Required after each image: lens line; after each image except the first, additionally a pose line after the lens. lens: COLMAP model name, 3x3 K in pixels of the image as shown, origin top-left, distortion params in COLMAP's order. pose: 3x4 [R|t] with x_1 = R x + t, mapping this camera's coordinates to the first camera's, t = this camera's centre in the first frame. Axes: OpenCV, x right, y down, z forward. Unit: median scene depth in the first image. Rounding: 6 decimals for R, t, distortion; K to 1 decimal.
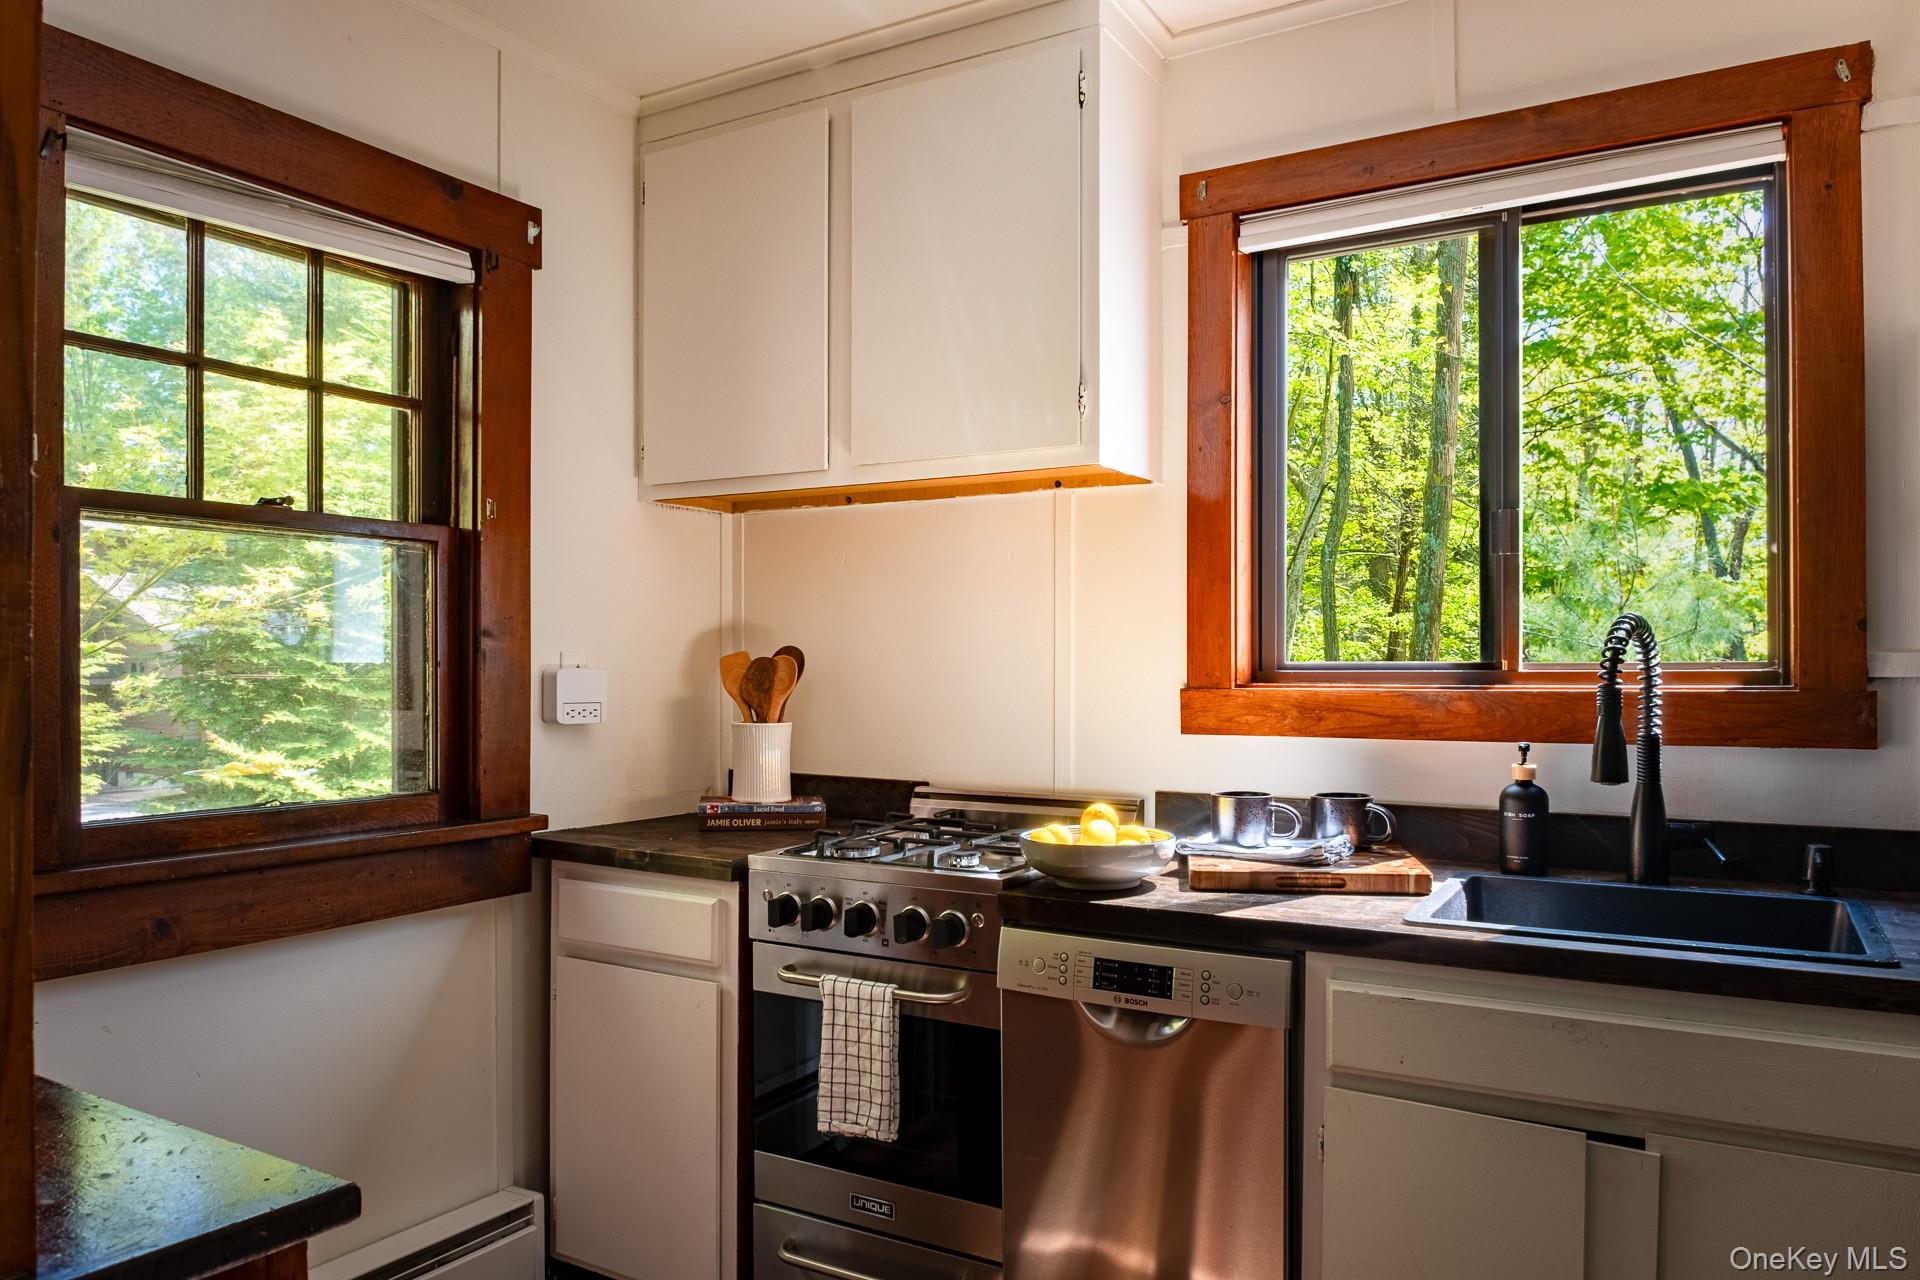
lens RADIAL K [[1322.9, 0, 960.0], [0, 1322.9, 640.0], [0, 0, 1]] dist [-0.003559, -0.032349]
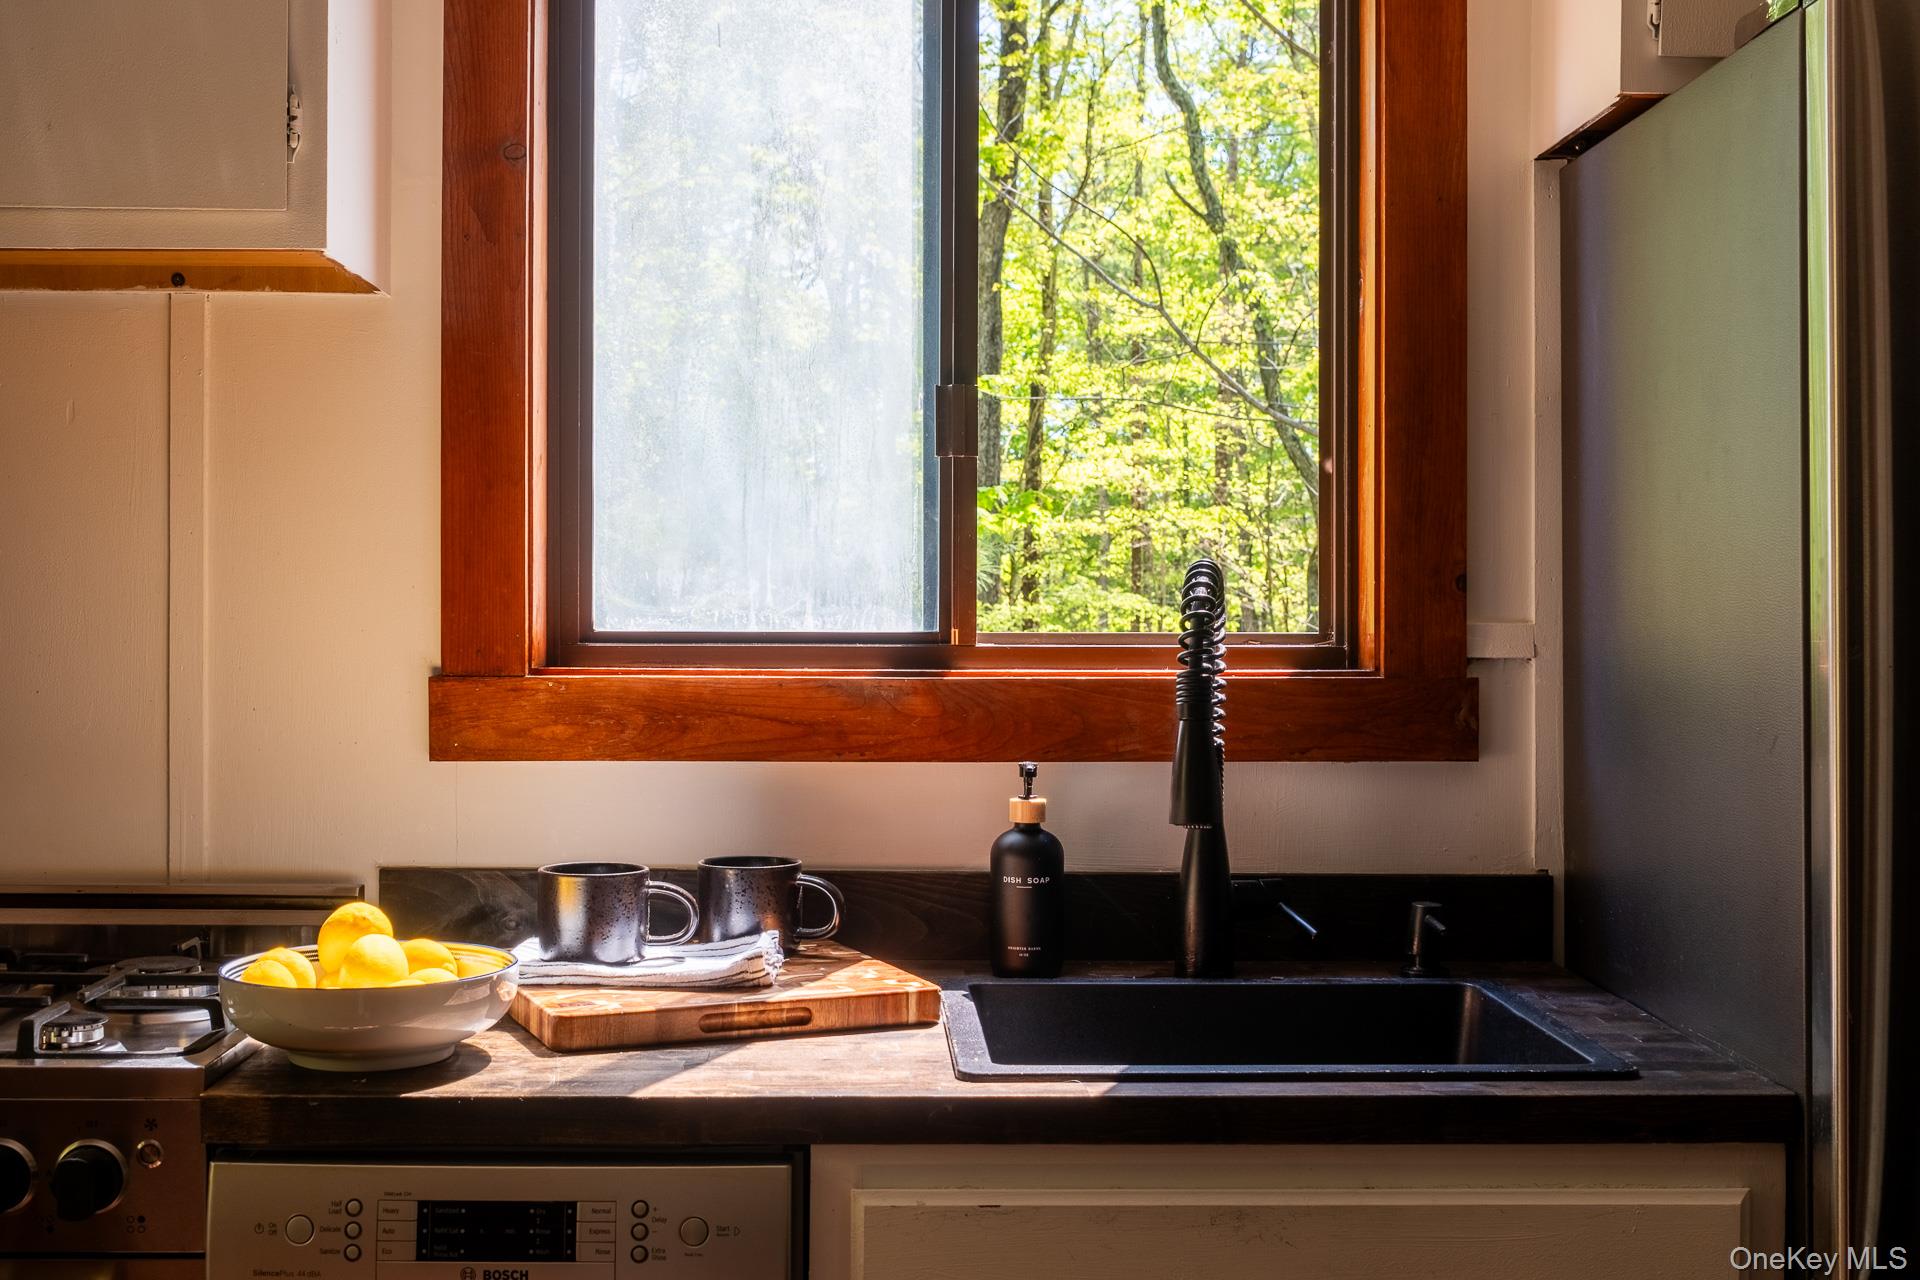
lens RADIAL K [[2268.1, 0, 954.3], [0, 2268.1, 601.5], [0, 0, 1]] dist [-0.000913, -0.044431]
pose [[0.845408, 0.009624, 0.534034, -0.173232], [-0.017293, 0.999807, 0.009358, -0.007756], [-0.533841, -0.017146, 0.845411, 0.116666]]
